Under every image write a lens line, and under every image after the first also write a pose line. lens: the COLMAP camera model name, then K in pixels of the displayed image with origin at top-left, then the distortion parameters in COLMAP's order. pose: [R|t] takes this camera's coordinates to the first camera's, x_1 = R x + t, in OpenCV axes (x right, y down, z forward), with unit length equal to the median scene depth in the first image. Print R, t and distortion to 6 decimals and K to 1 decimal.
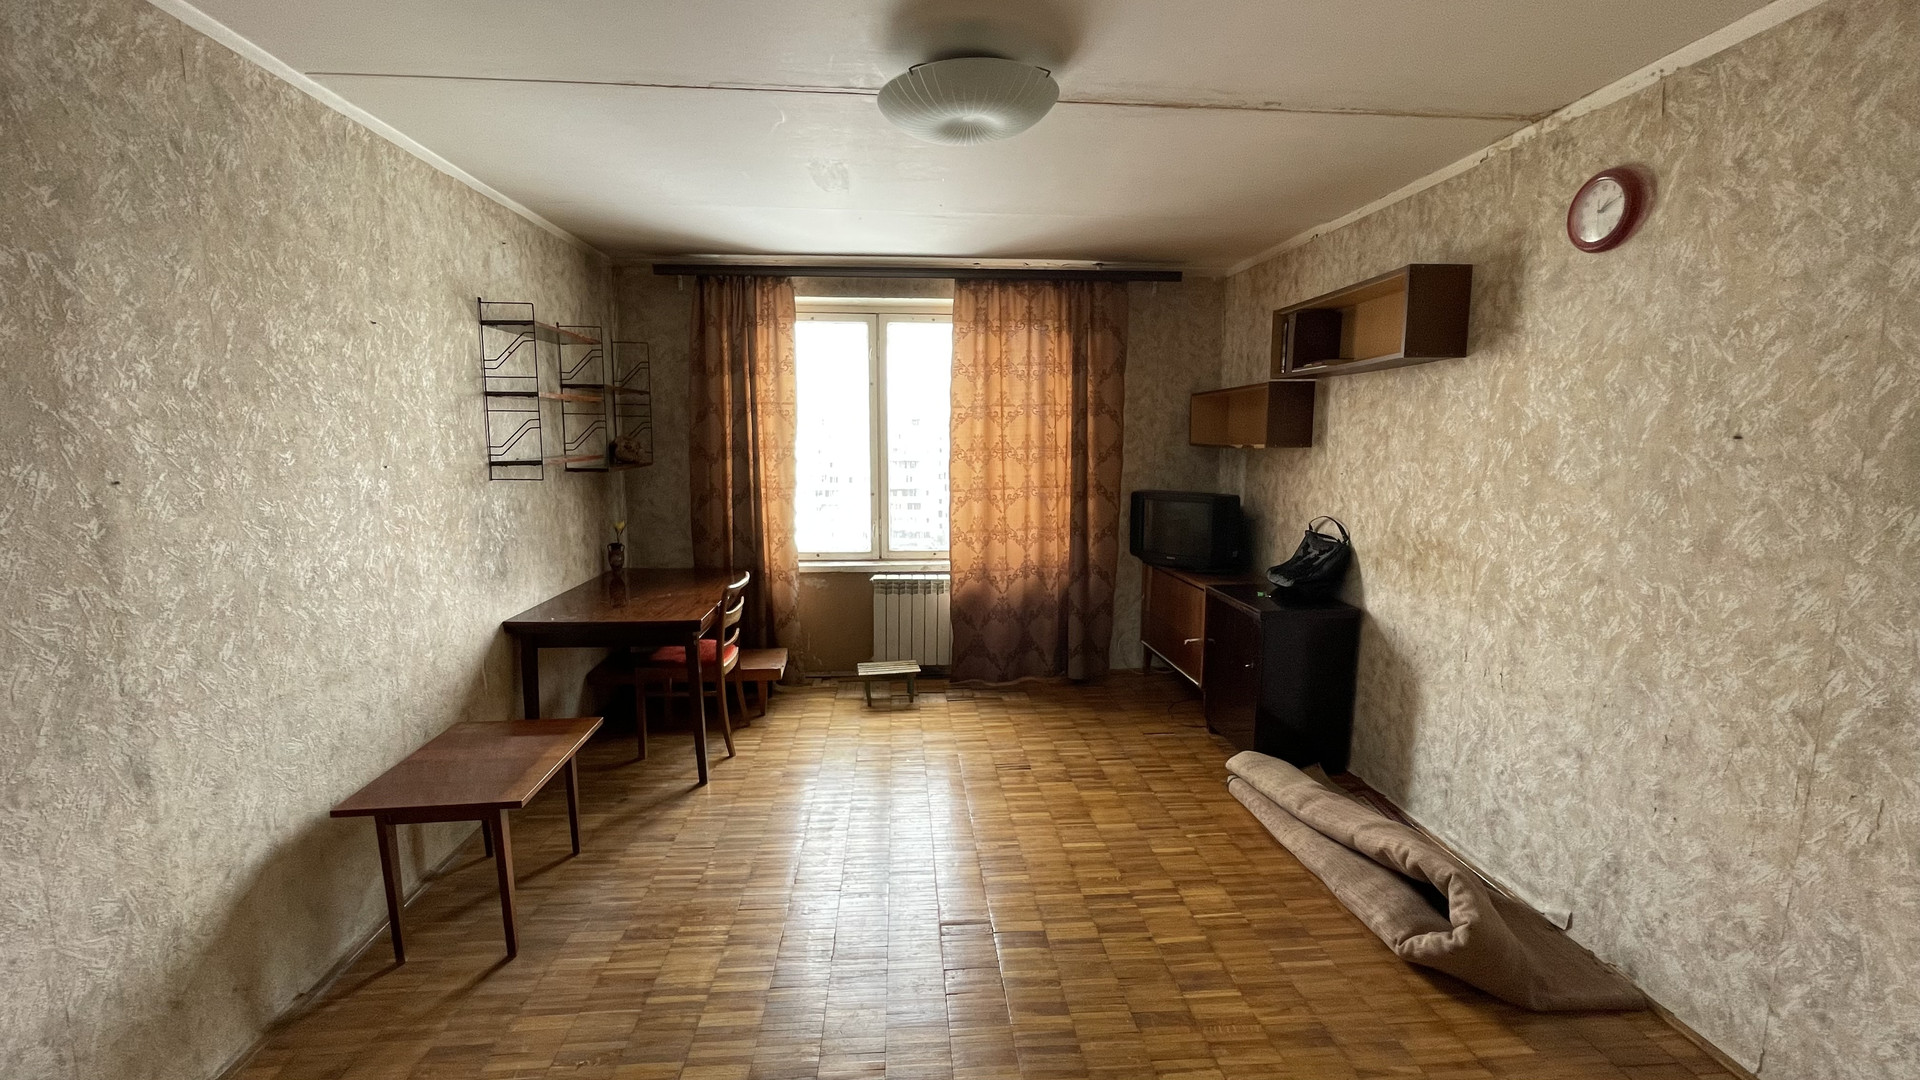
lens RADIAL K [[775.9, 0, 960.0], [0, 775.9, 540.0], [0, 0, 1]] dist [-0.001910, -0.000742]
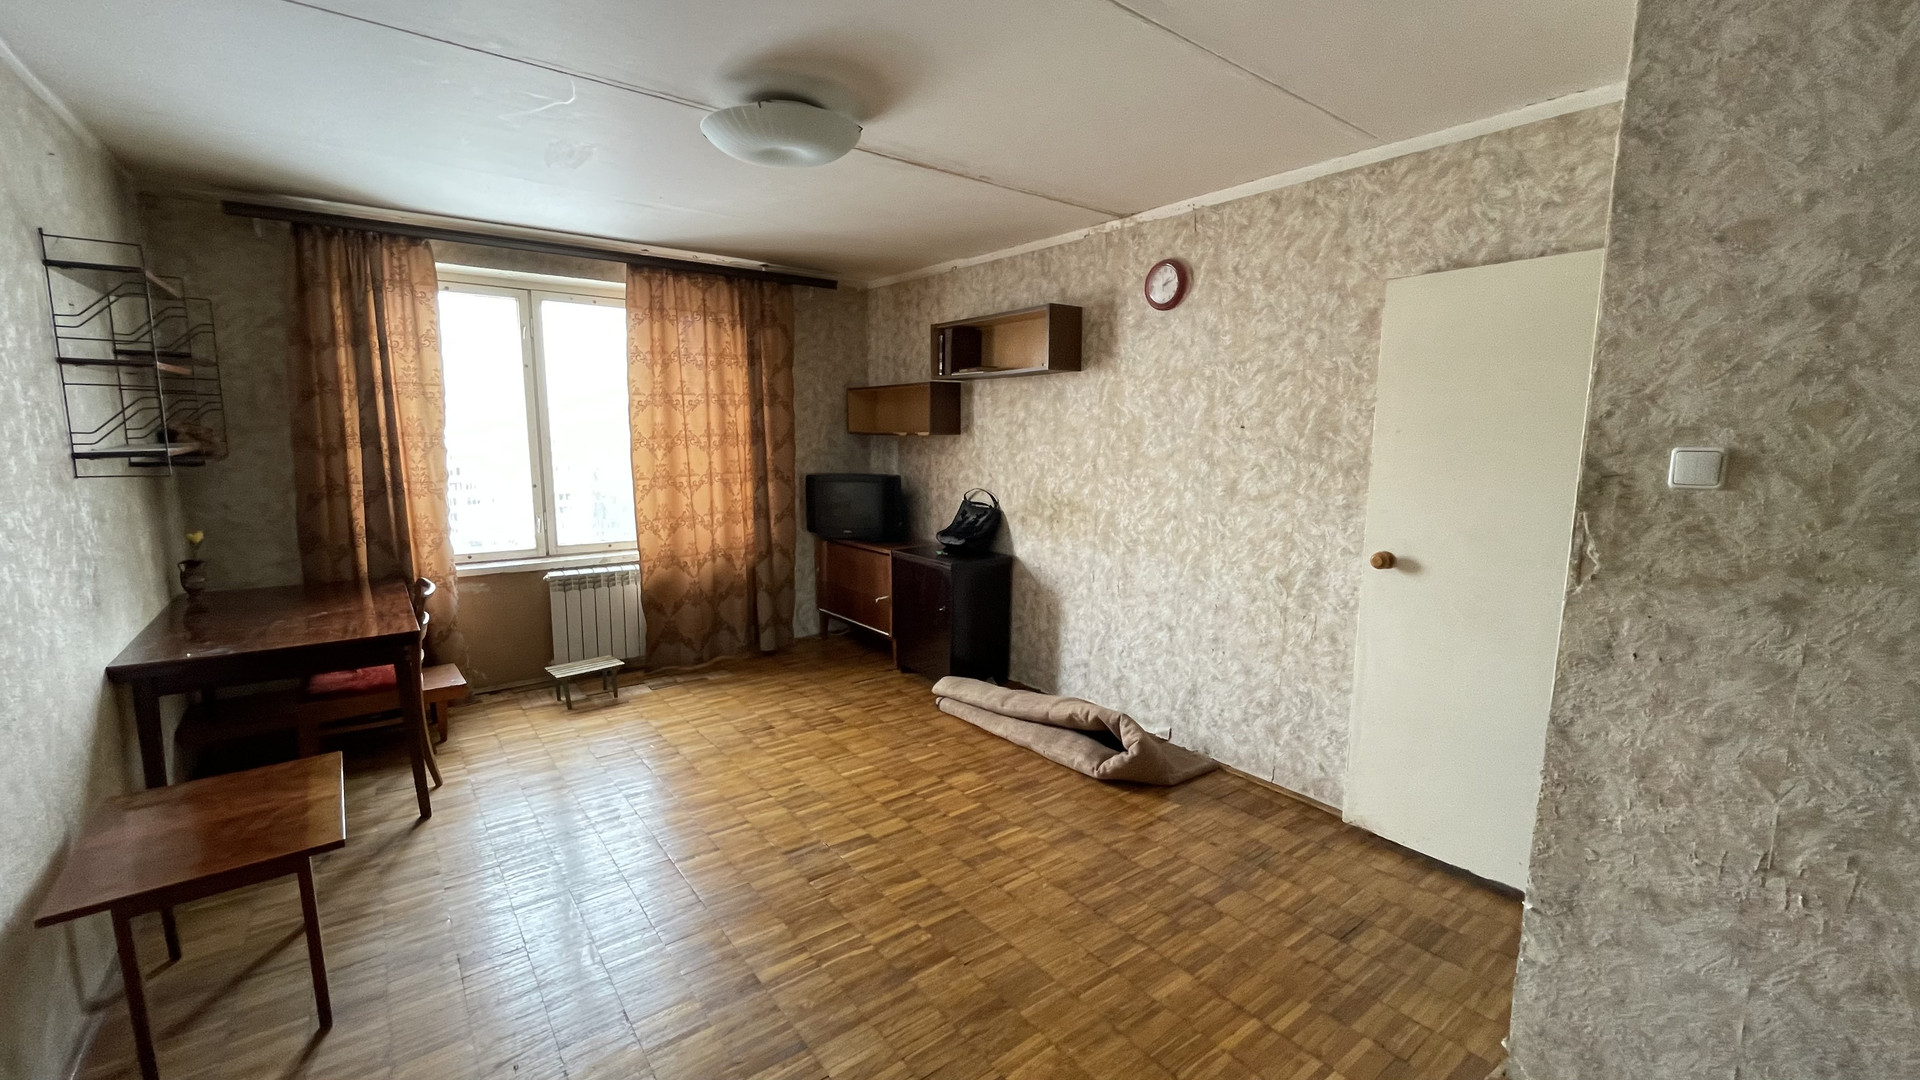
lens RADIAL K [[775.9, 0, 960.0], [0, 775.9, 540.0], [0, 0, 1]] dist [-0.001910, -0.000742]
pose [[0.836833, -0.073028, 0.542566, -0.334197], [0.066475, 0.997284, 0.031703, 0.015914], [-0.543408, 0.009537, 0.839414, -0.083055]]
